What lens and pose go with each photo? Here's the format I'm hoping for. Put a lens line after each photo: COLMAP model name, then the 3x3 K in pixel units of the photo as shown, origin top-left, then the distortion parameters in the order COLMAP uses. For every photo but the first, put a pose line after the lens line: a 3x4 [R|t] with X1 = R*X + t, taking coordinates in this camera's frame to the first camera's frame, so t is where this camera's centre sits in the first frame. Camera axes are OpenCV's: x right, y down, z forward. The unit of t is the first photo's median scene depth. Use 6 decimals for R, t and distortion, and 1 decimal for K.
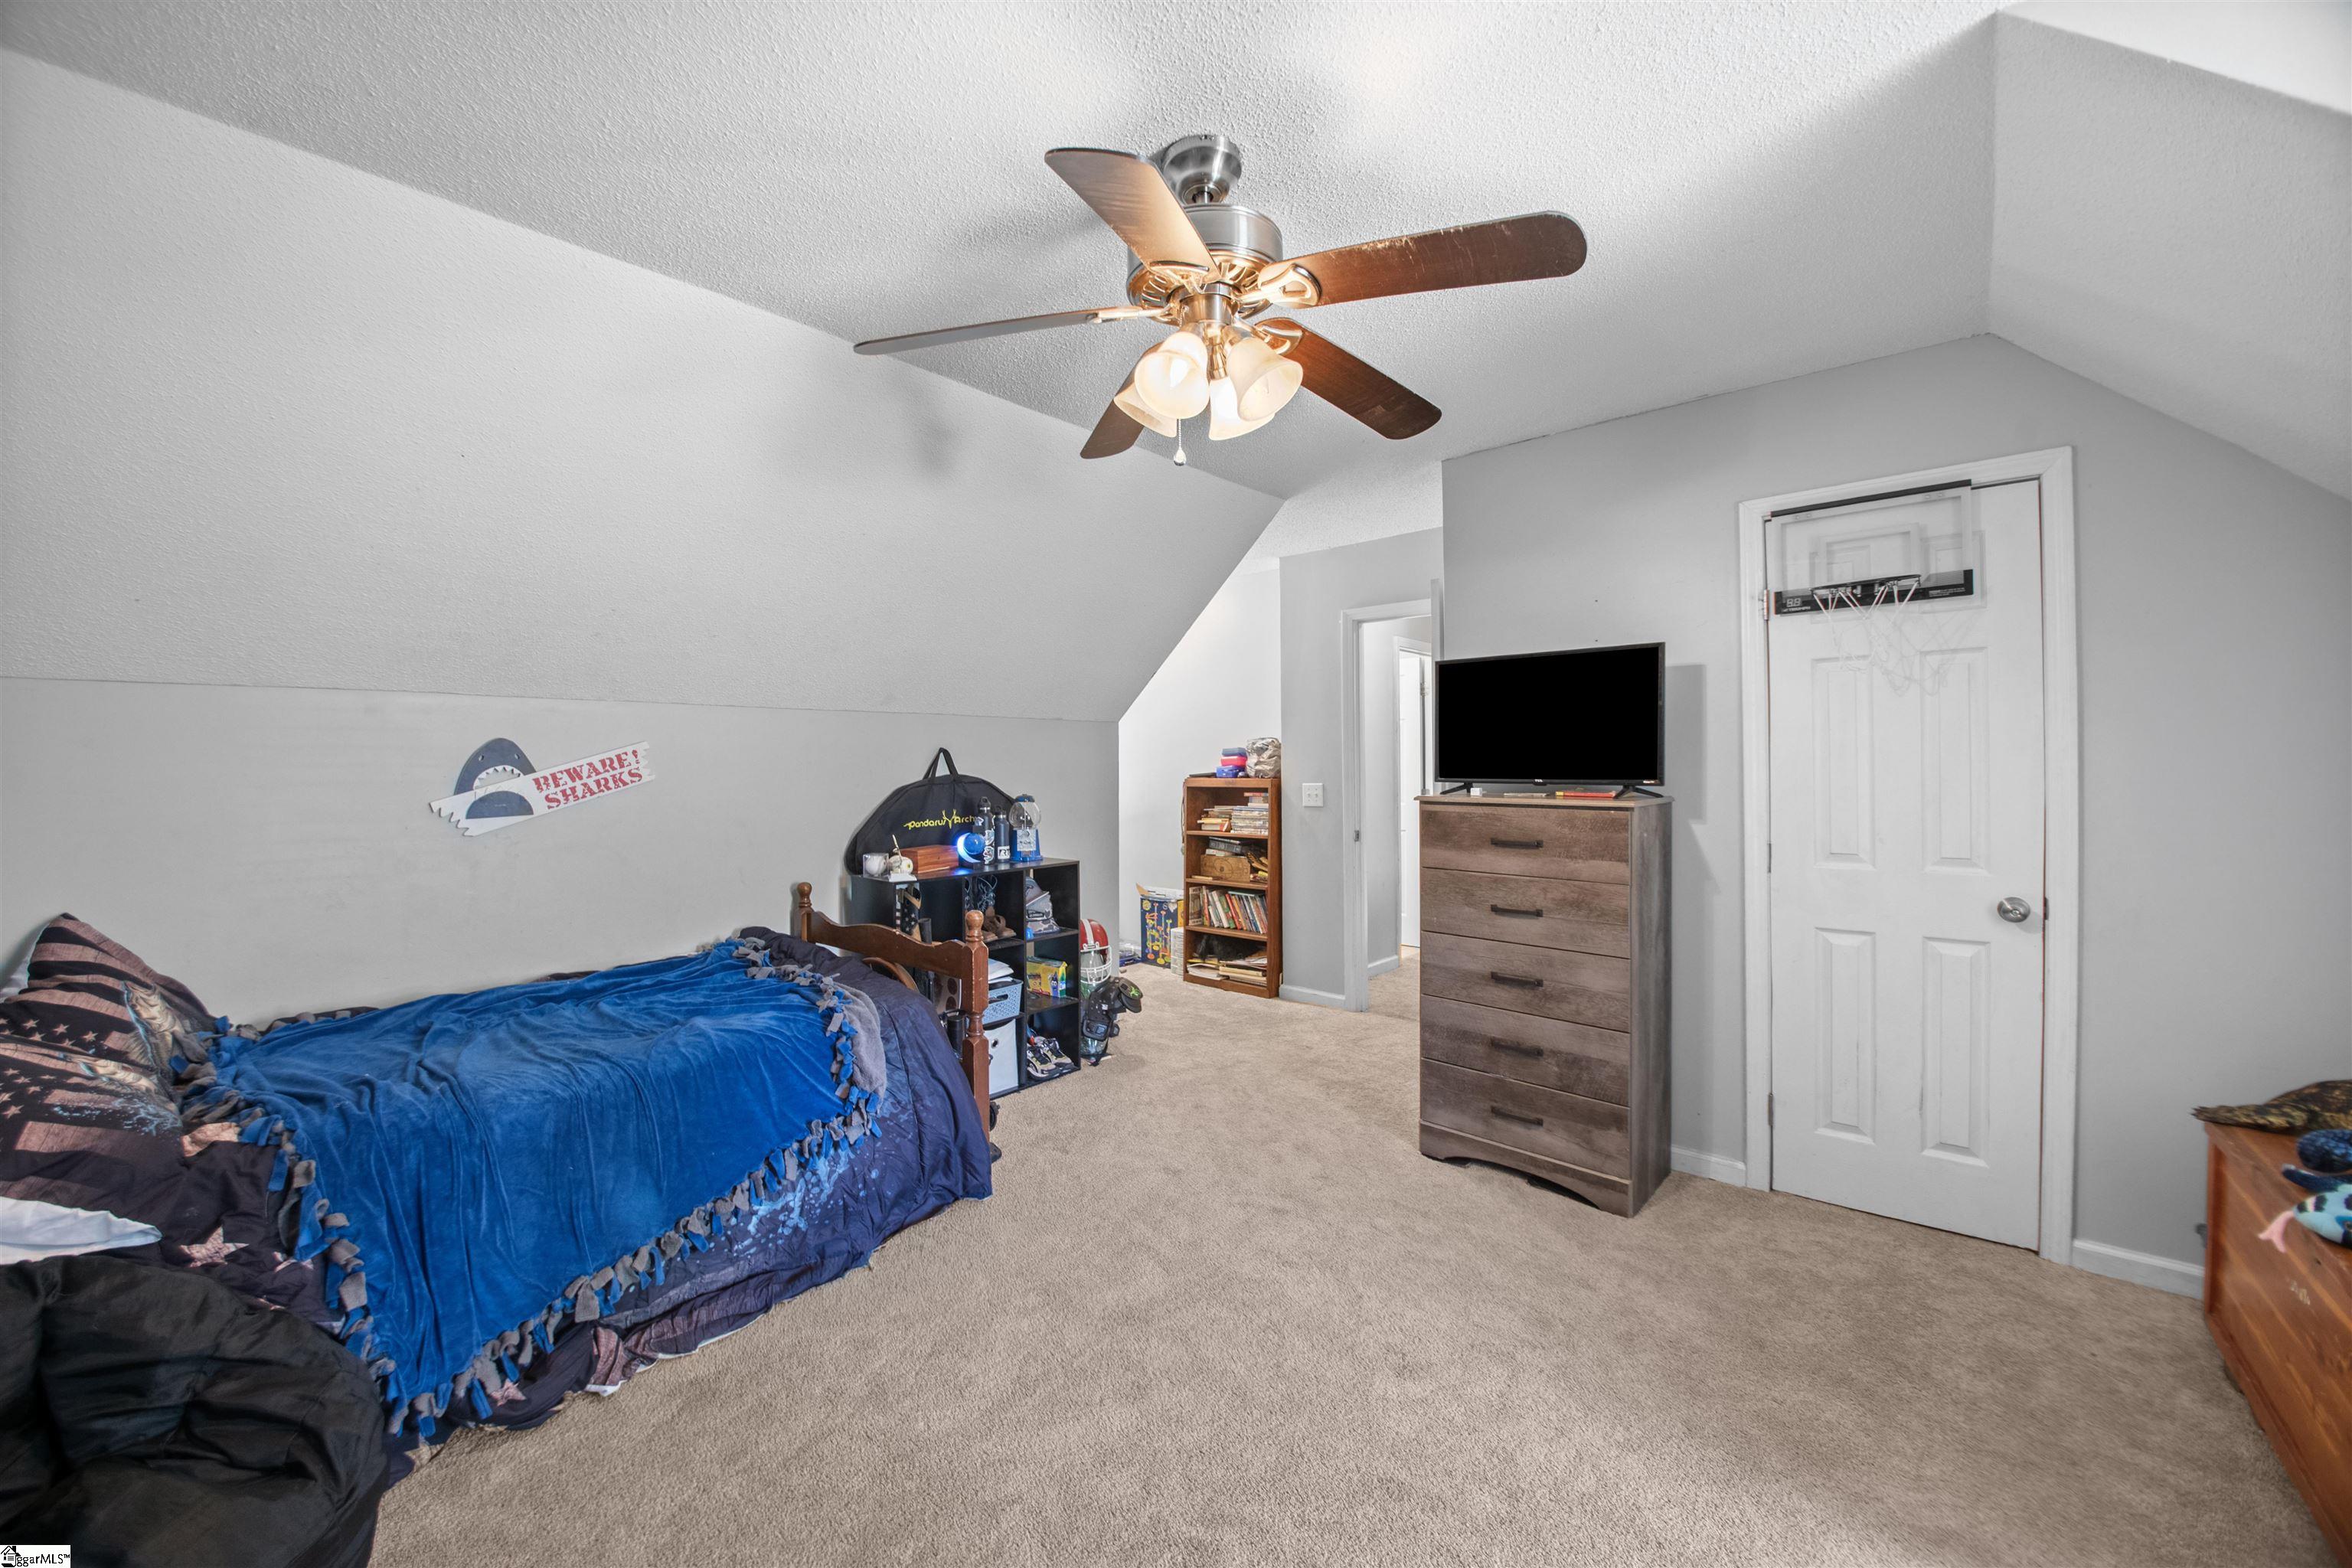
lens RADIAL K [[890.7, 0, 1157.2], [0, 890.7, 792.0], [0, 0, 1]] dist [-0.005582, -0.006576]
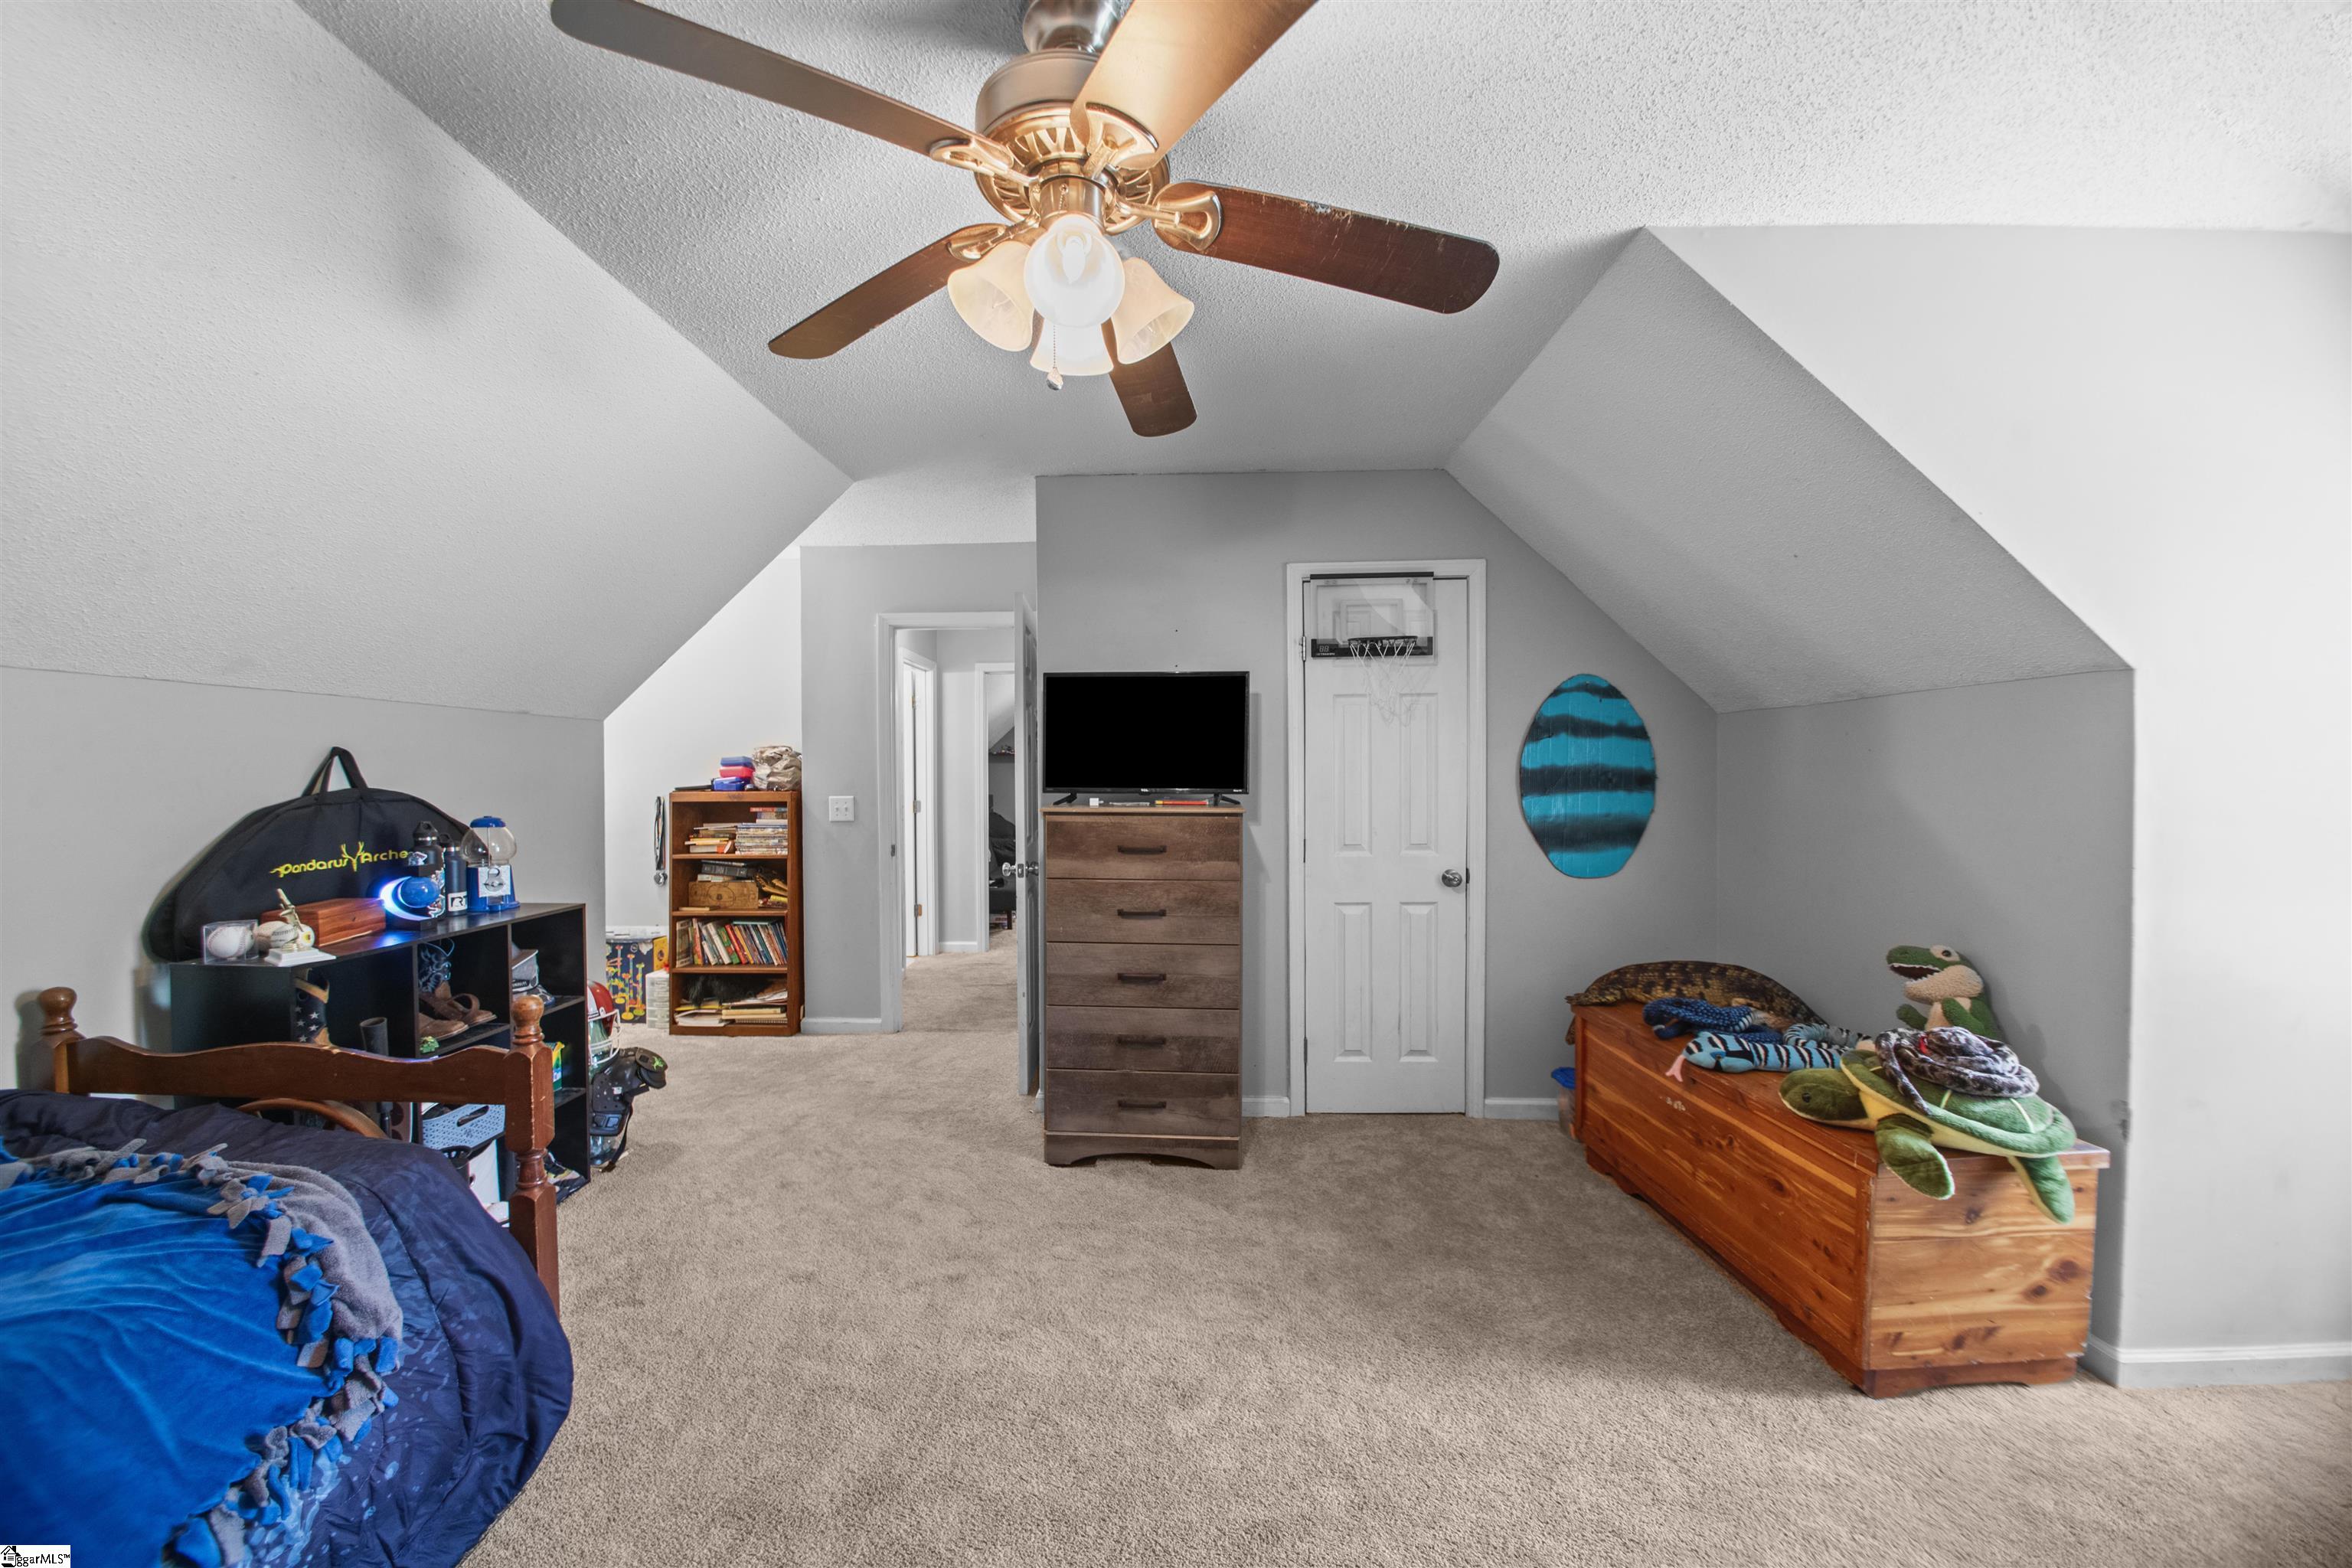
lens RADIAL K [[833.8, 0, 1173.3], [0, 833.8, 802.2], [0, 0, 1]] dist [-0.001183, -0.007822]
pose [[0.773385, -0.016392, 0.633725, -0.176699], [0.016928, 0.999843, 0.005204, -0.003209], [-0.633711, 0.006703, 0.773541, 0.178614]]
